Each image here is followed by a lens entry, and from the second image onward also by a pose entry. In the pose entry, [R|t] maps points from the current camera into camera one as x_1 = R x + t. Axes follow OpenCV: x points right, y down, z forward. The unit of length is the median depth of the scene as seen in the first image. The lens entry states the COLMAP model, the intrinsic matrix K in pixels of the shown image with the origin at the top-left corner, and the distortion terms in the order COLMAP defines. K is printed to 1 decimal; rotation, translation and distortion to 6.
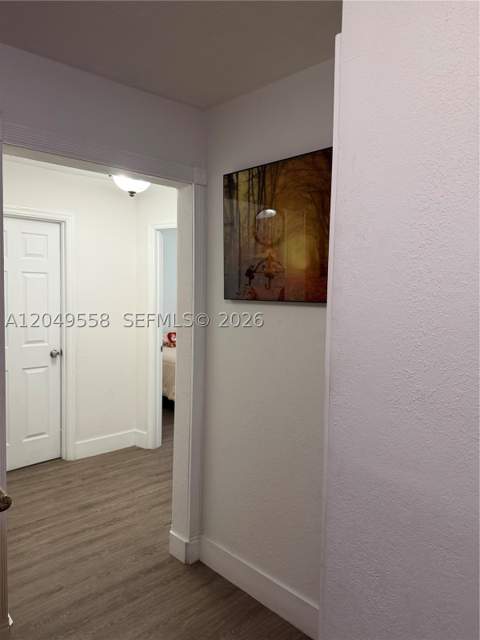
lens RADIAL K [[443.3, 0, 240.0], [0, 443.3, 320.0], [0, 0, 1]] dist [0.130182, -0.216499]
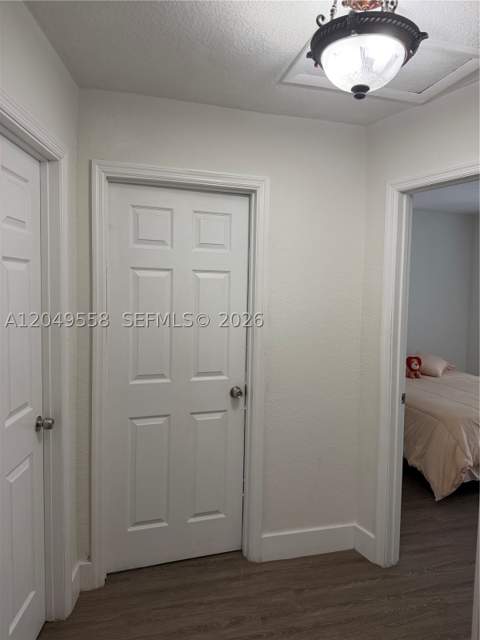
lens RADIAL K [[443.3, 0, 240.0], [0, 443.3, 320.0], [0, 0, 1]] dist [0.130182, -0.216499]
pose [[0.872306, 0.032144, -0.487902, -0.088549], [-0.024394, 0.999455, 0.022231, -0.047038], [0.488351, -0.007490, 0.872615, 0.429947]]
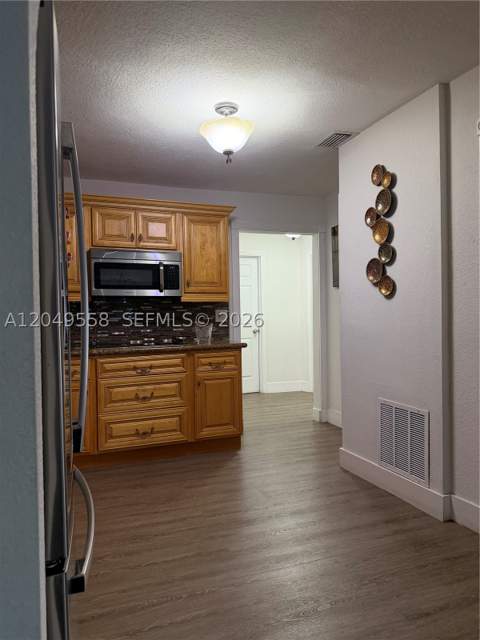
lens RADIAL K [[443.3, 0, 240.0], [0, 443.3, 320.0], [0, 0, 1]] dist [0.130182, -0.216499]
pose [[0.916533, -0.027466, -0.399014, 0.224089], [0.006302, 0.998507, -0.054258, 0.123862], [0.399908, 0.047215, 0.915338, -0.606274]]
